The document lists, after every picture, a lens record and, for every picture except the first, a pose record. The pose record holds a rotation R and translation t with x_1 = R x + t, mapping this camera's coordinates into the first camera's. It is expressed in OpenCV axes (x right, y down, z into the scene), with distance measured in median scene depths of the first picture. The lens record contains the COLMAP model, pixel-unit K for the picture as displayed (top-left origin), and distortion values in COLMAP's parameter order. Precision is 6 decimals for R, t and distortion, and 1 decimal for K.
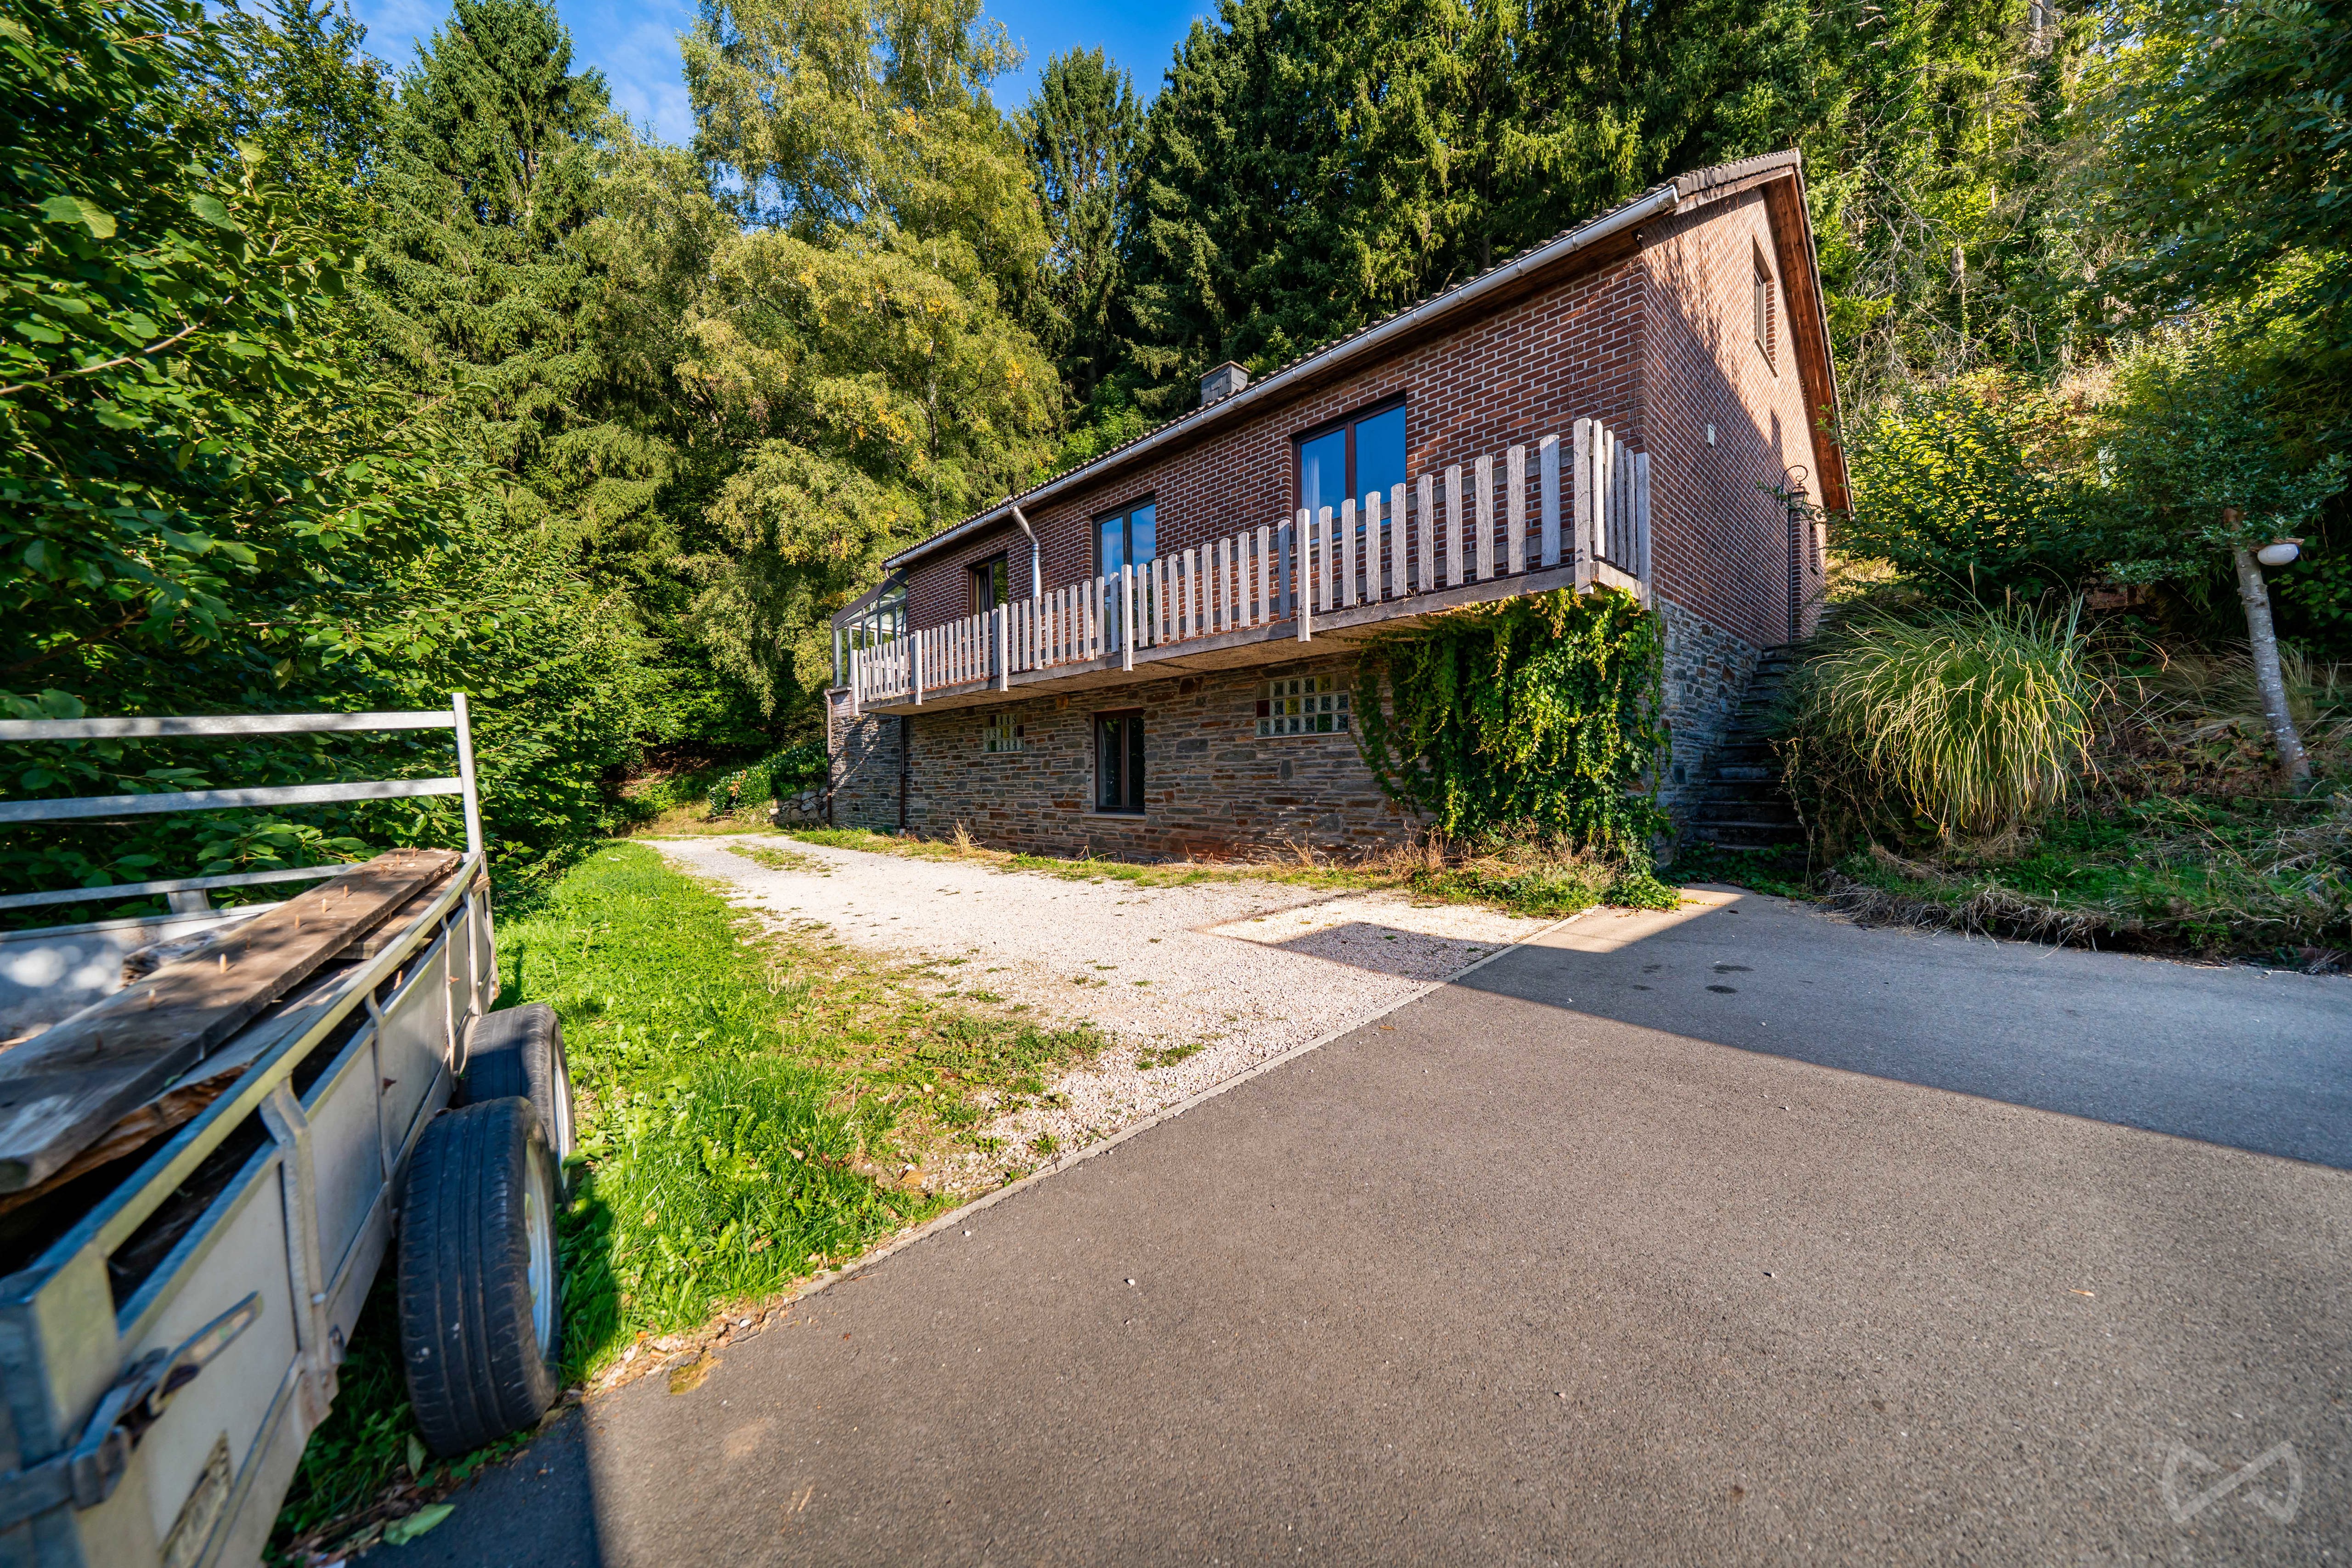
lens RADIAL K [[790.9, 0, 1154.0], [0, 790.9, 771.7], [0, 0, 1]] dist [-0.006021, 0.000196]
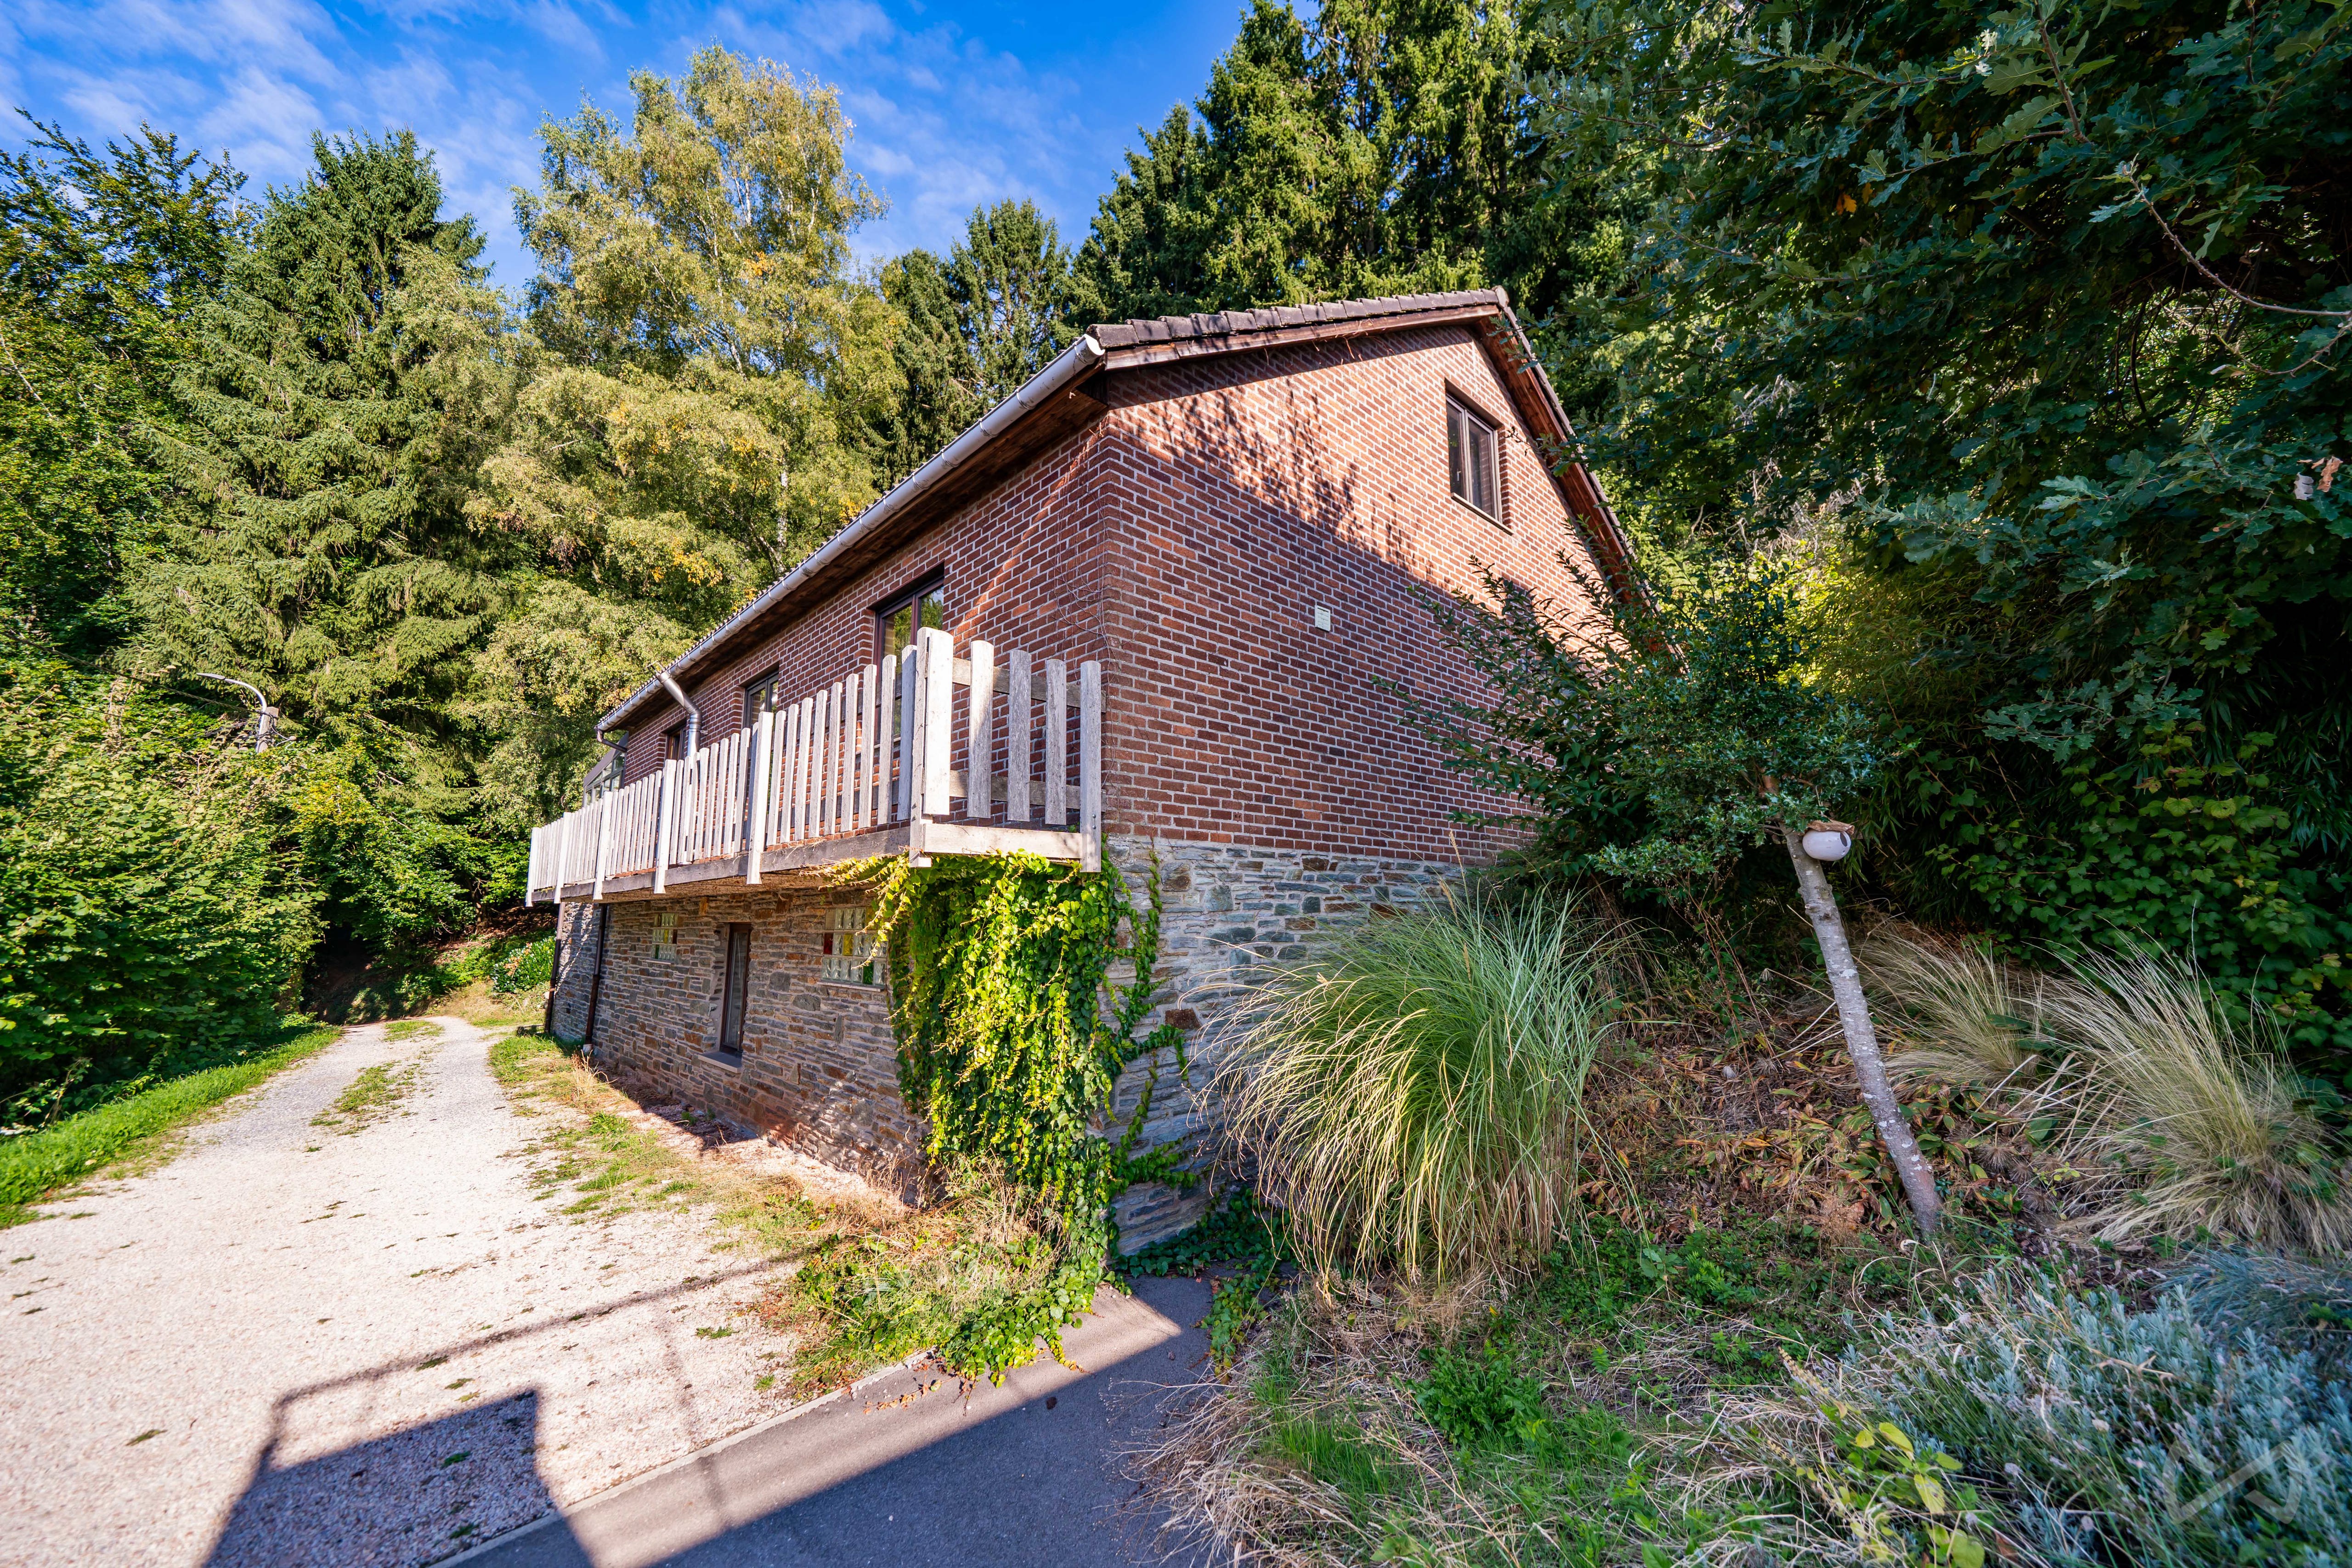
lens RADIAL K [[830.7, 0, 1192.5], [0, 830.7, 771.8], [0, 0, 1]] dist [0.007248, -0.001059]
pose [[0.999964, 0.001935, -0.008306, 0.230276], [-0.003131, 0.989209, -0.146479, -0.058492], [0.007933, 0.146500, 0.989179, 0.077840]]
